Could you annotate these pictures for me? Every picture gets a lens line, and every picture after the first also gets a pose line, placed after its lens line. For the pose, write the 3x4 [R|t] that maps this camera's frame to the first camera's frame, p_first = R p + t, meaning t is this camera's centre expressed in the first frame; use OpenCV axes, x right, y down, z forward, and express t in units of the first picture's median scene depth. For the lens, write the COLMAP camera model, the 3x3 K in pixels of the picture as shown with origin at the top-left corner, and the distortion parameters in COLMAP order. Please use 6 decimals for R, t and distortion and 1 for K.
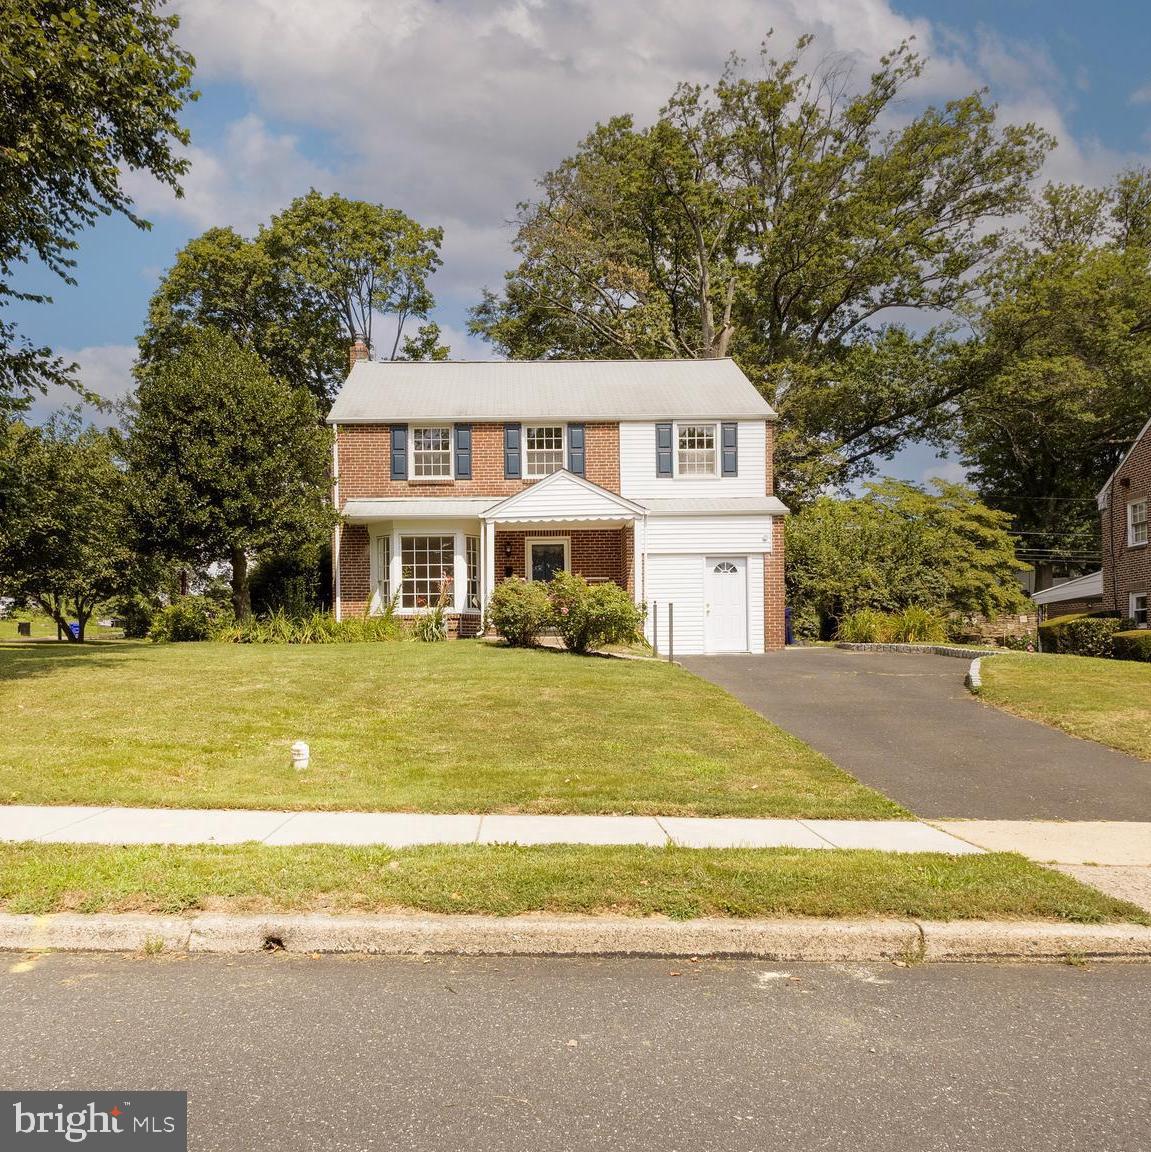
lens RADIAL K [[930.6, 0, 575.5], [0, 930.6, 576.0], [0, 0, 1]] dist [-0.002952, -0.004485]
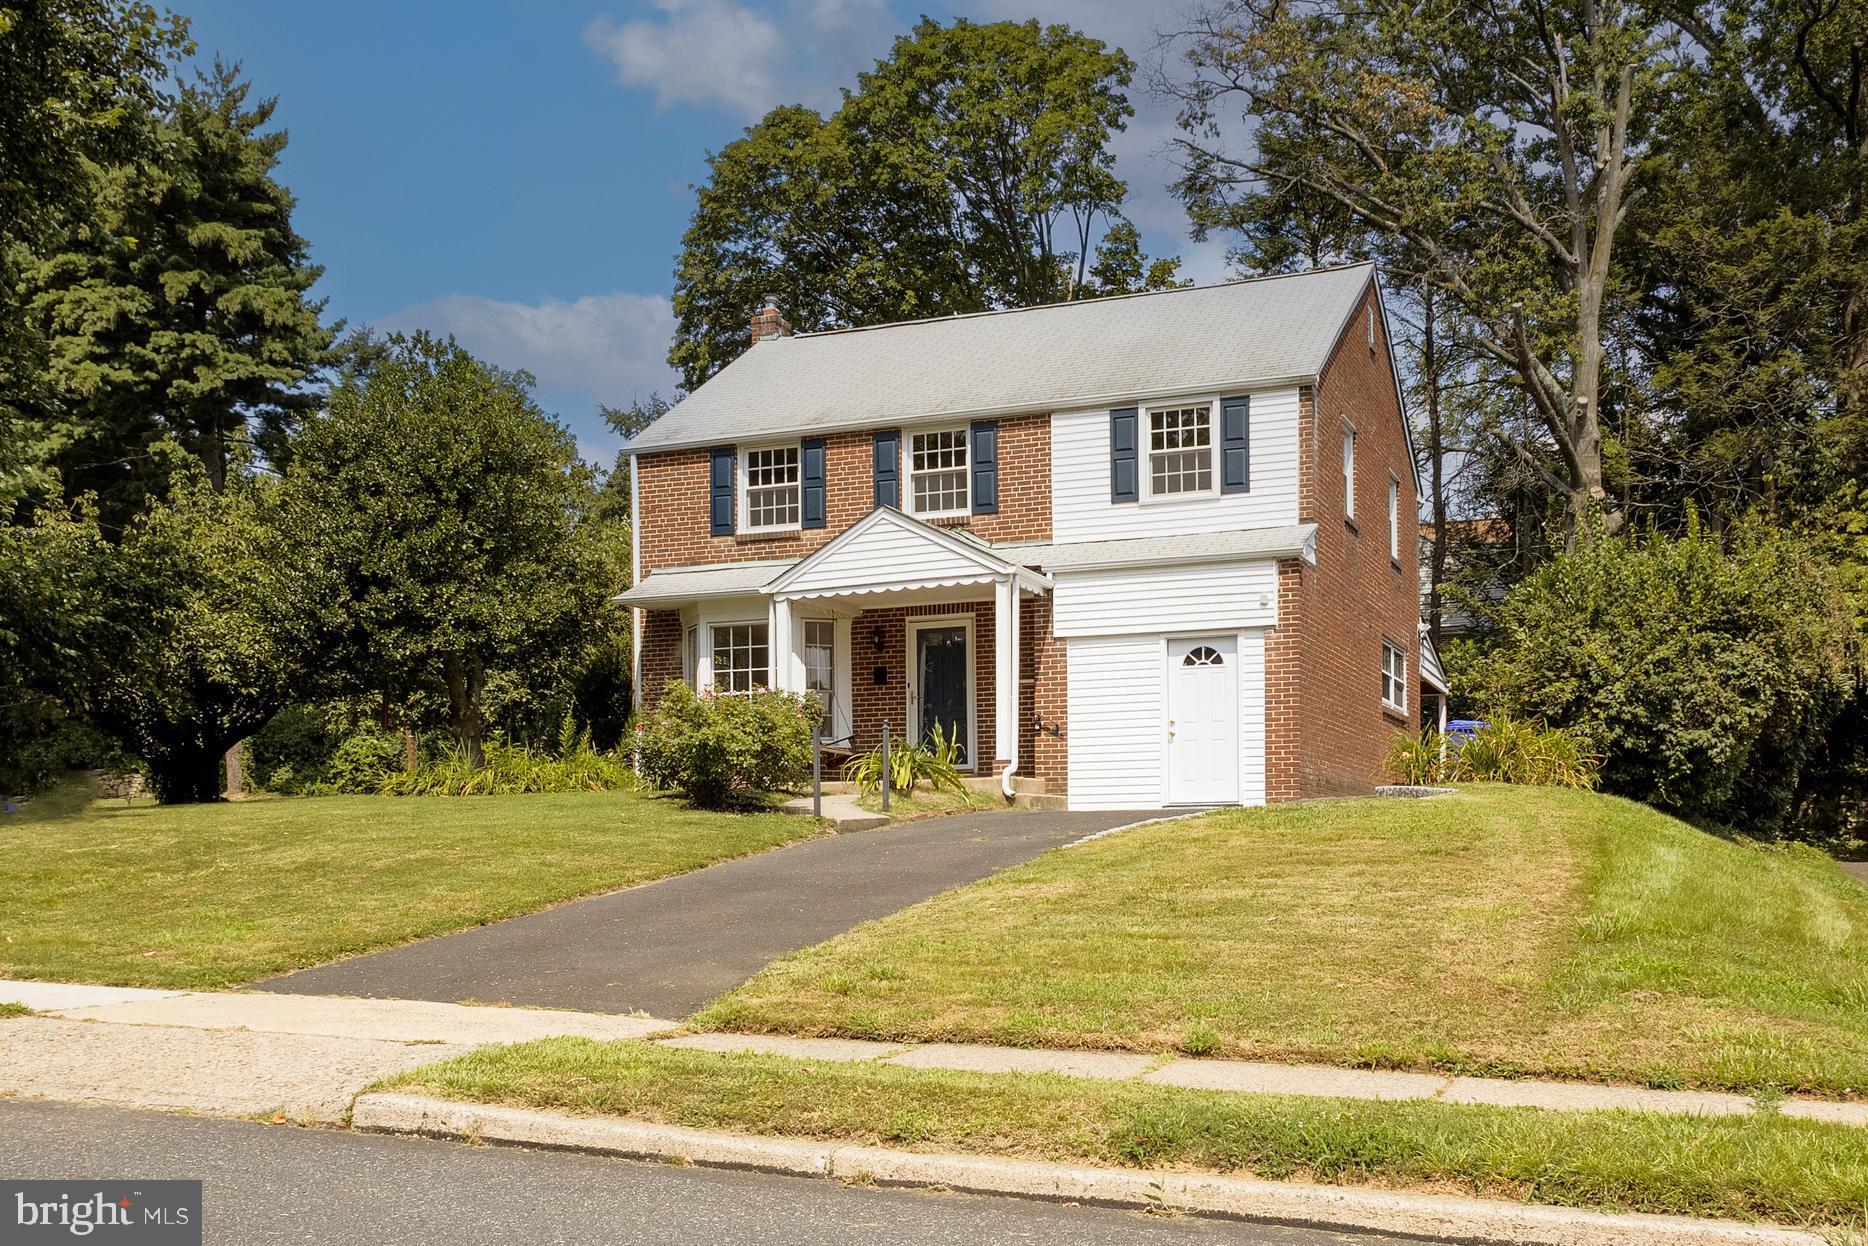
lens RADIAL K [[1767.0, 0, 934.0], [0, 1767.0, 623.0], [0, 0, 1]] dist [0.013244, 0.005576]
pose [[0.931364, -0.046013, -0.361169, 0.374299], [0.035366, 0.998724, -0.036037, 0.003703], [0.362367, 0.020791, 0.931804, -0.058340]]
